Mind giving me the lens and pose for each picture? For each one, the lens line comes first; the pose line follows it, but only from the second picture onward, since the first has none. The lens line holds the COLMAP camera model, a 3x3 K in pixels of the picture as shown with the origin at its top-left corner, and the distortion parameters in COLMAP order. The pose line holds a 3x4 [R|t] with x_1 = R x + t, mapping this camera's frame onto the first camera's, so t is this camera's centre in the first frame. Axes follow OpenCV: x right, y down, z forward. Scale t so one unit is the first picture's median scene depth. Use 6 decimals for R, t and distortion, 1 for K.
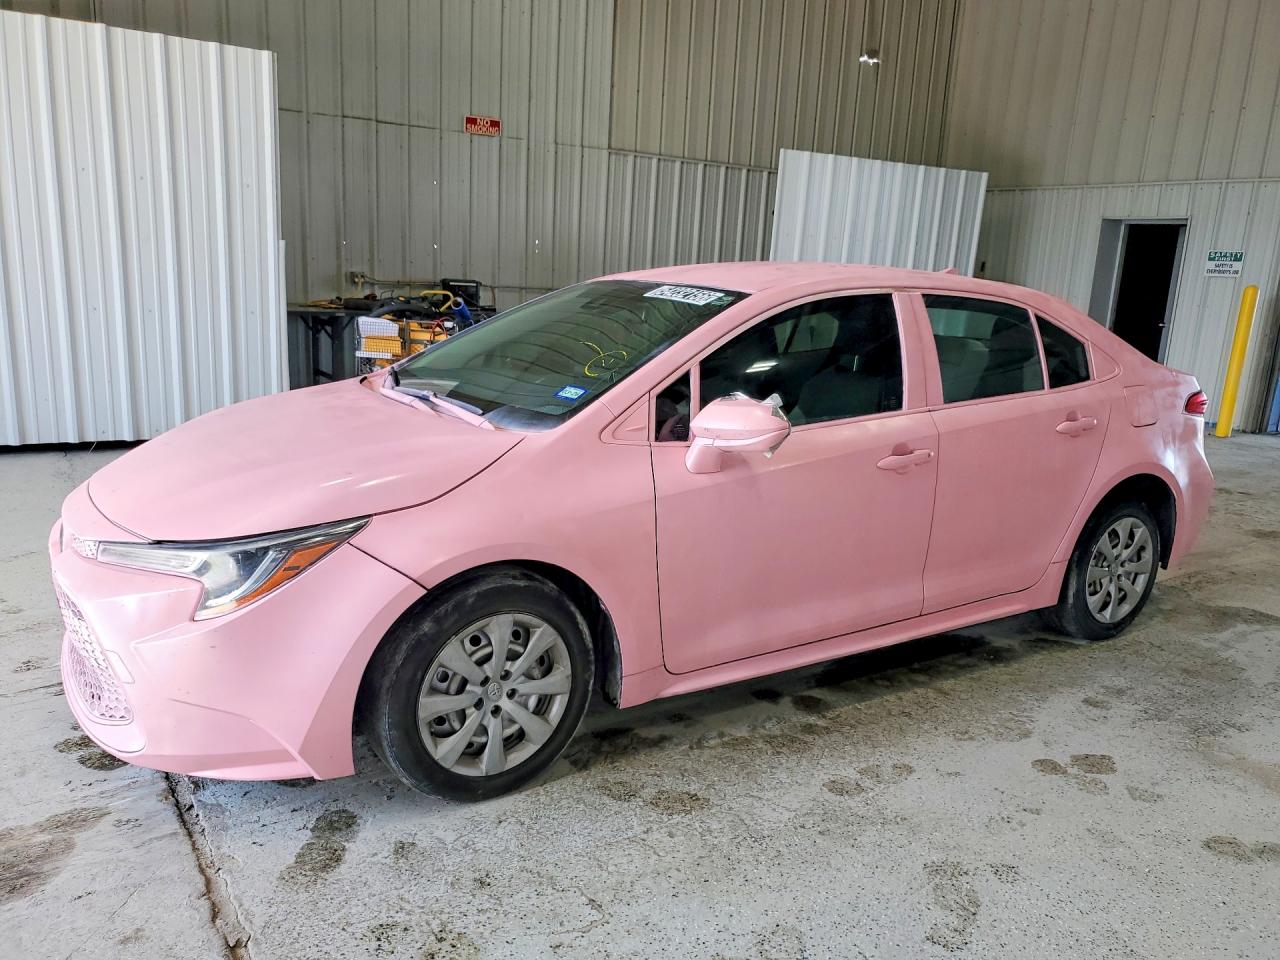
lens RADIAL K [[976.0, 0, 640.0], [0, 976.0, 480.0], [0, 0, 1]] dist [-0.008611, 0.004792]
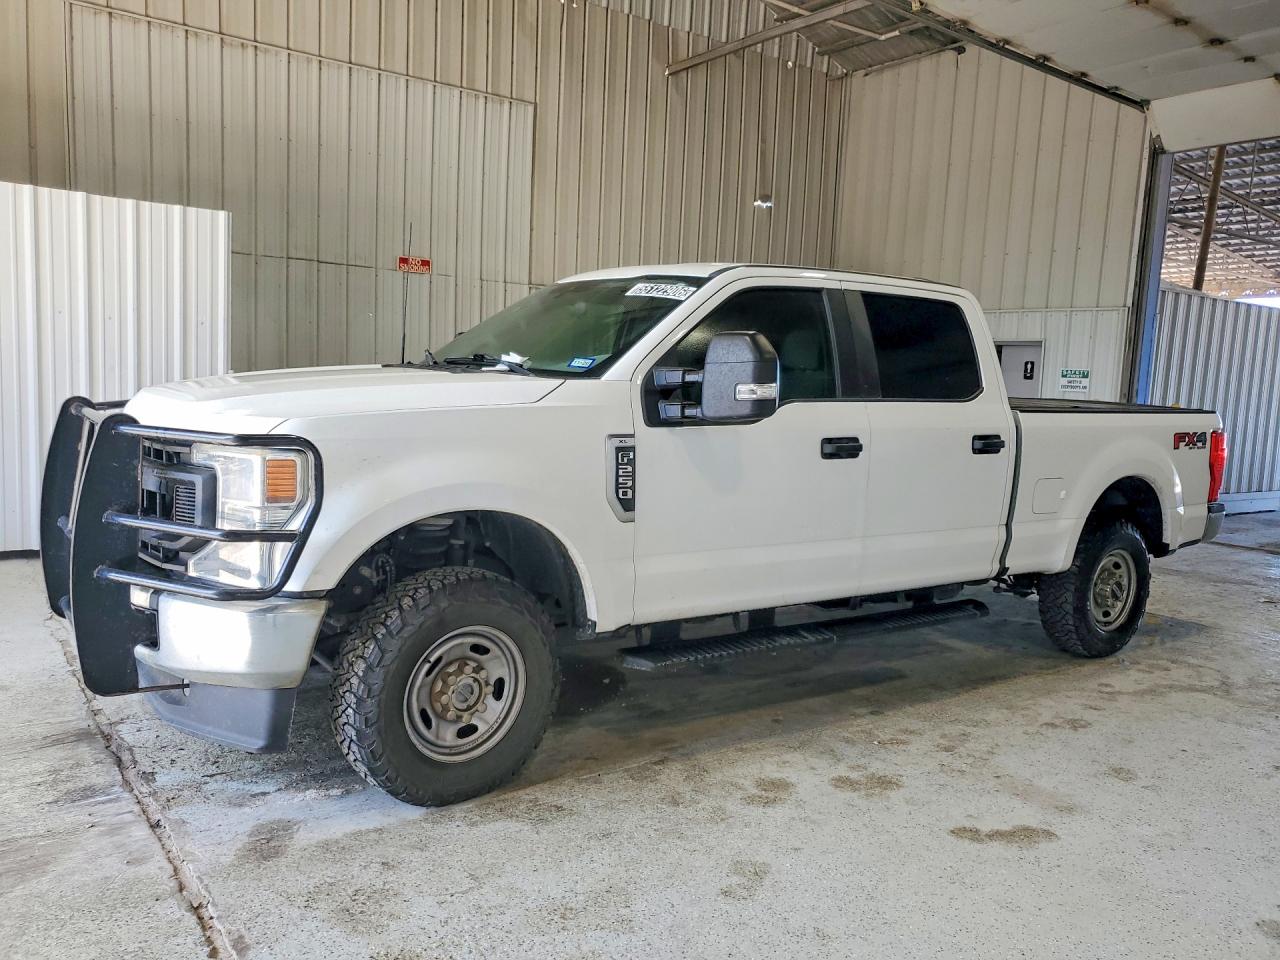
lens RADIAL K [[1053.1, 0, 640.0], [0, 1053.1, 480.0], [0, 0, 1]] dist [0.003224, -0.000131]
pose [[0.999197, -0.013166, 0.037841, 0.049333], [0.017526, 0.992941, -0.117309, 0.027367], [-0.036030, 0.117878, 0.992374, -0.181993]]
